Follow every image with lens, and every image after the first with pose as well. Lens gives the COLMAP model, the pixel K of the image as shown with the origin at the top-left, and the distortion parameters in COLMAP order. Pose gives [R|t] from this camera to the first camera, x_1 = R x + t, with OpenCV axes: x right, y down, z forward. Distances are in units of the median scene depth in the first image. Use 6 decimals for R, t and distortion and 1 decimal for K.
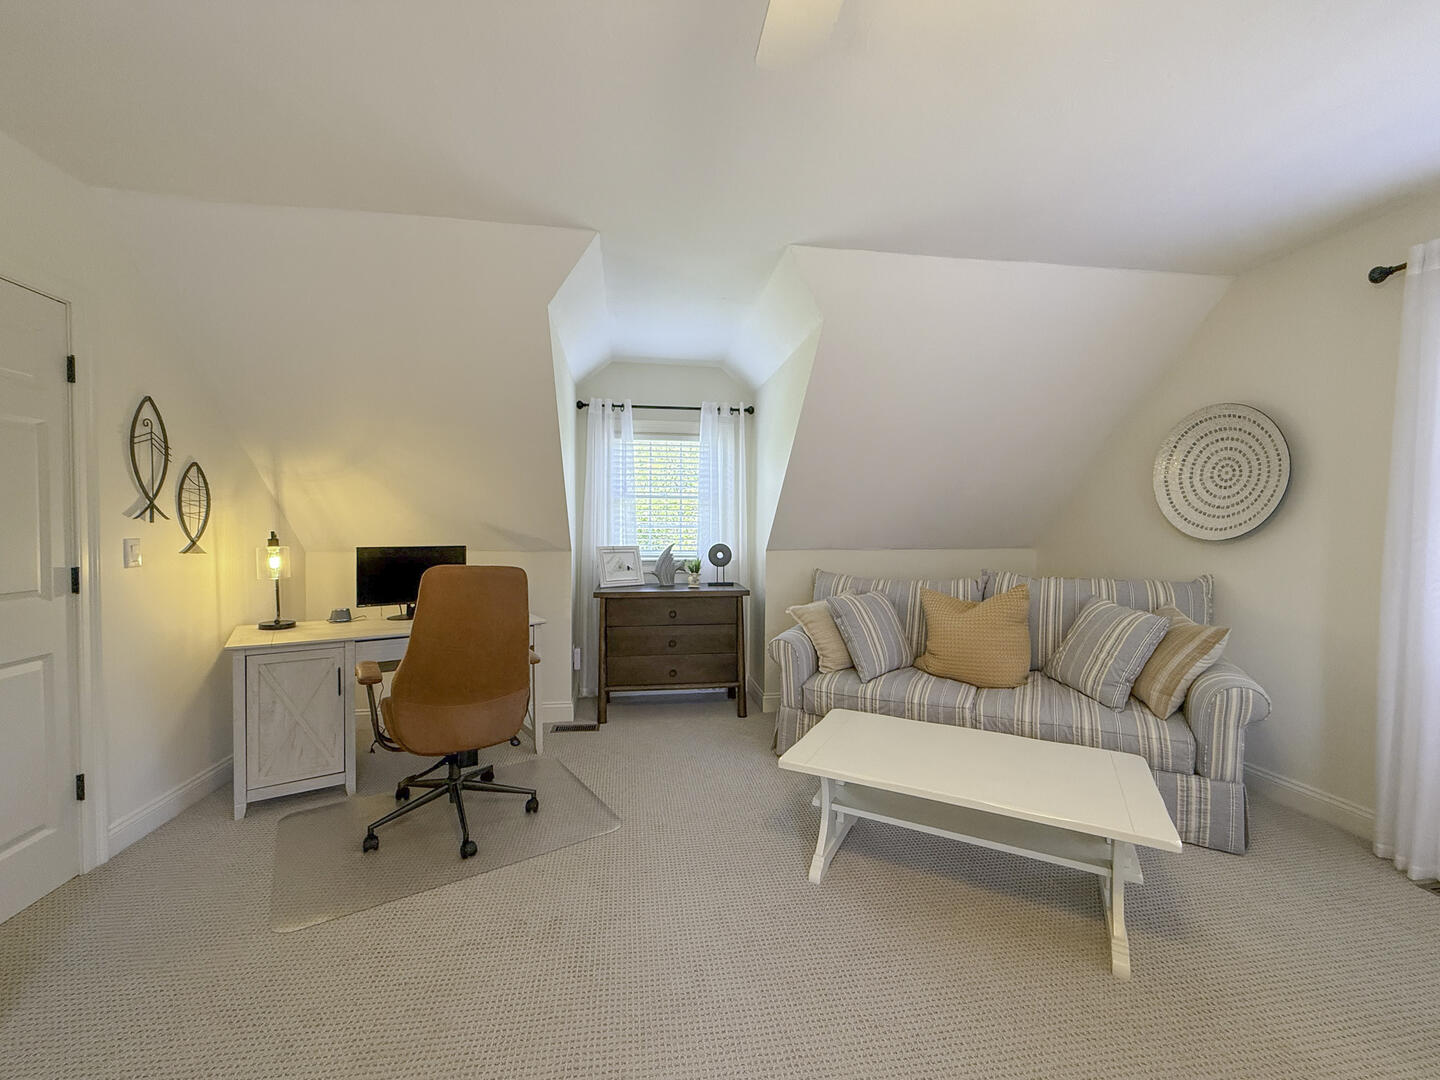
lens RADIAL K [[593.7, 0, 726.2], [0, 593.7, 535.8], [0, 0, 1]] dist [-0.000896, 0.000128]
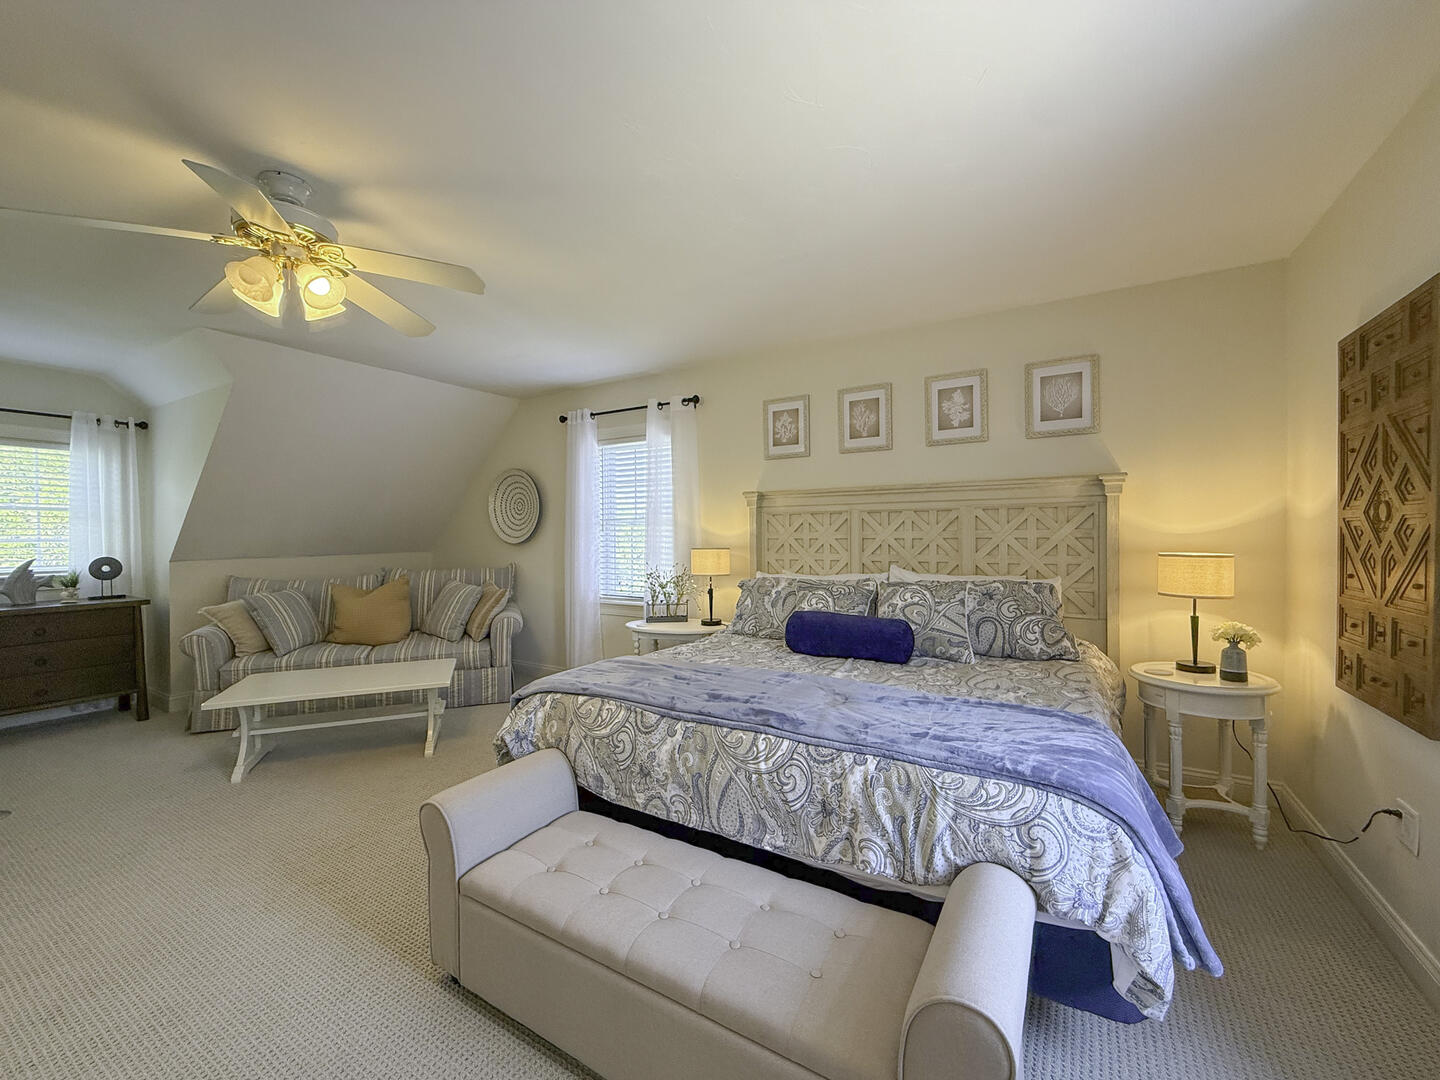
lens RADIAL K [[593.7, 0, 722.8], [0, 593.7, 541.1], [0, 0, 1]] dist [-0.000896, 0.000128]
pose [[0.659601, -0.016507, 0.751434, -0.099854], [0.020797, 0.999777, 0.003708, 0.005880], [-0.751328, 0.013182, 0.659797, -0.586274]]
